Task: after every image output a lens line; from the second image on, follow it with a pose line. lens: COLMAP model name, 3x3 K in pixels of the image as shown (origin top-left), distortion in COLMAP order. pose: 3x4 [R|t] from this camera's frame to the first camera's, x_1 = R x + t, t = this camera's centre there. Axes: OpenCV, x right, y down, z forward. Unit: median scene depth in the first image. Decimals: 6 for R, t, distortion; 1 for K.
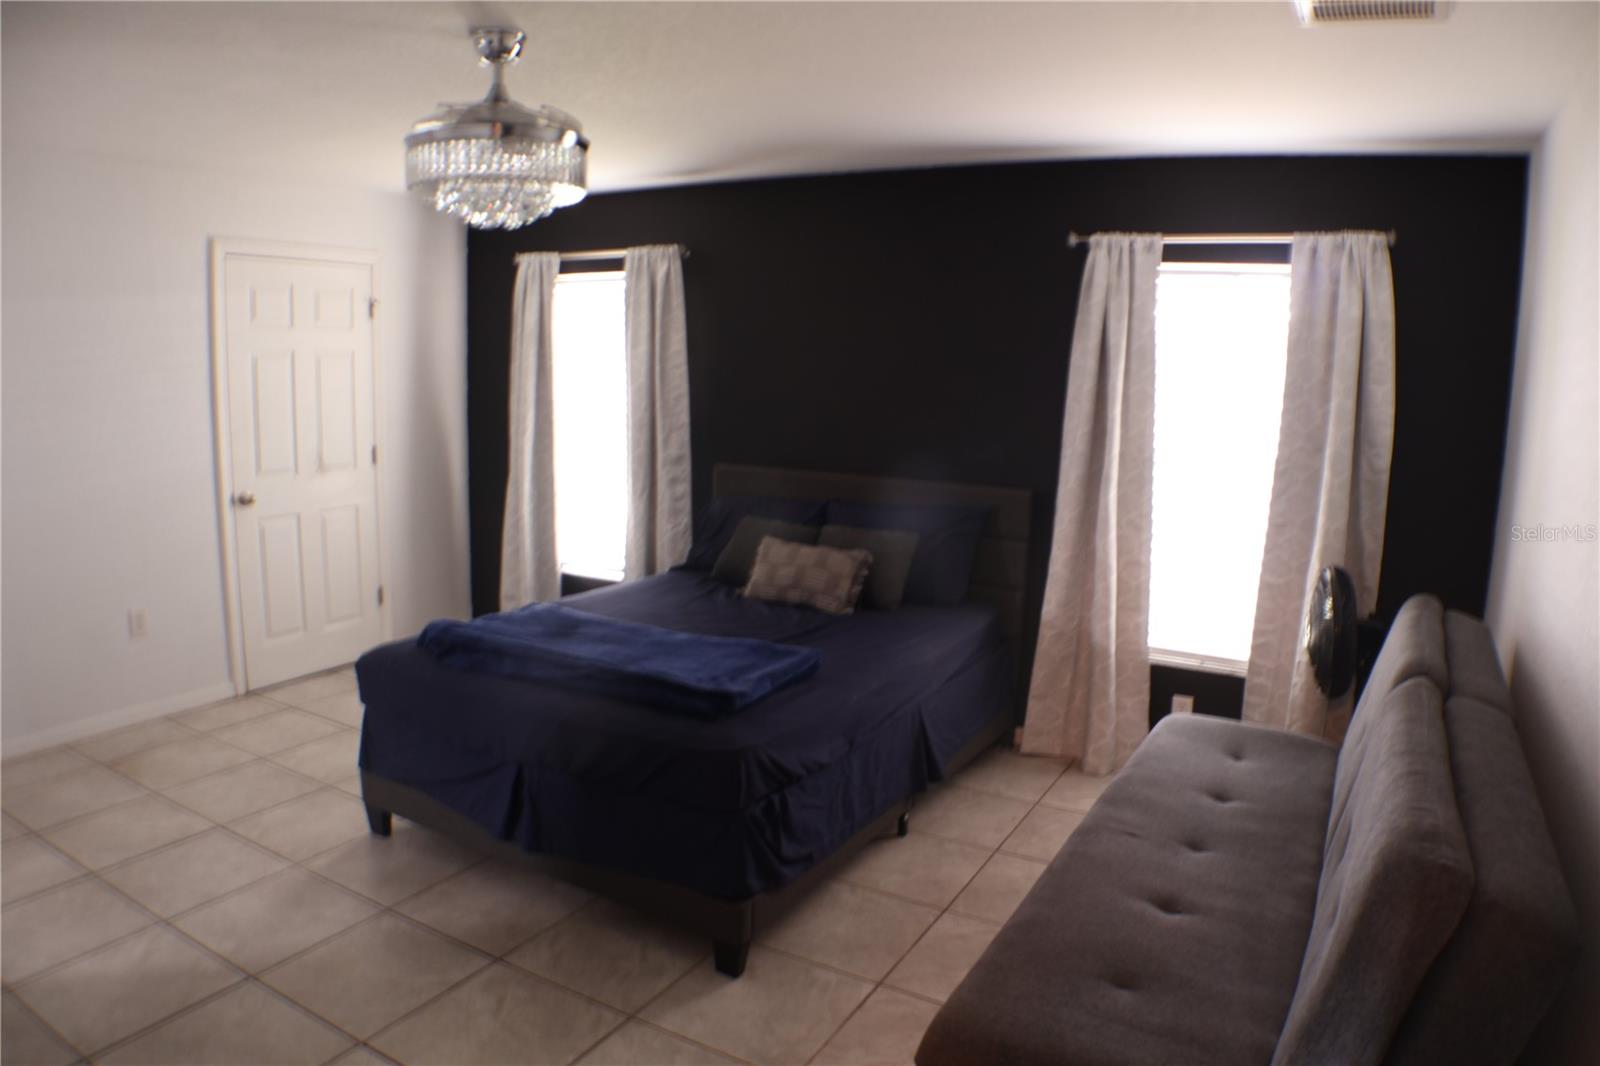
lens RADIAL K [[1062.5, 0, 800.0], [0, 1062.5, 533.0], [0, 0, 1]] dist [-0.125564, 0.008341]
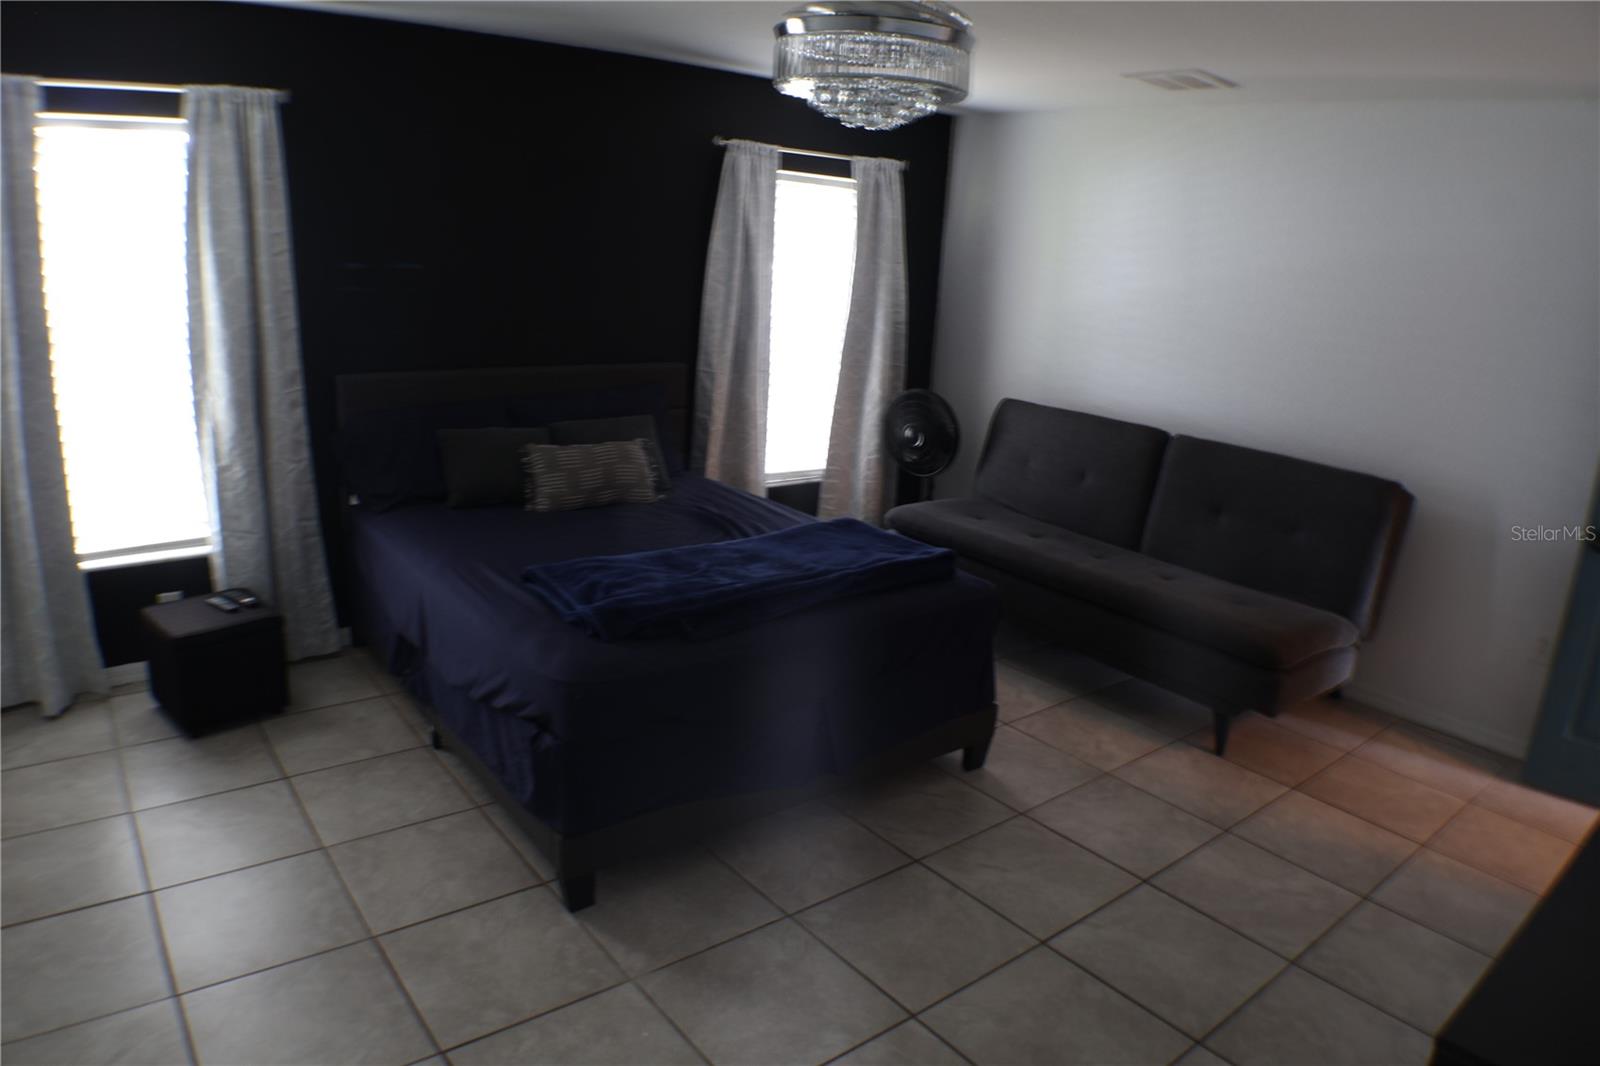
lens RADIAL K [[1062.5, 0, 800.0], [0, 1062.5, 533.0], [0, 0, 1]] dist [-0.125564, 0.008341]
pose [[0.354409, -0.246444, 0.902031, -0.831385], [0.110648, 0.968921, 0.221245, -0.104650], [-0.928521, 0.021397, 0.370663, 0.489831]]
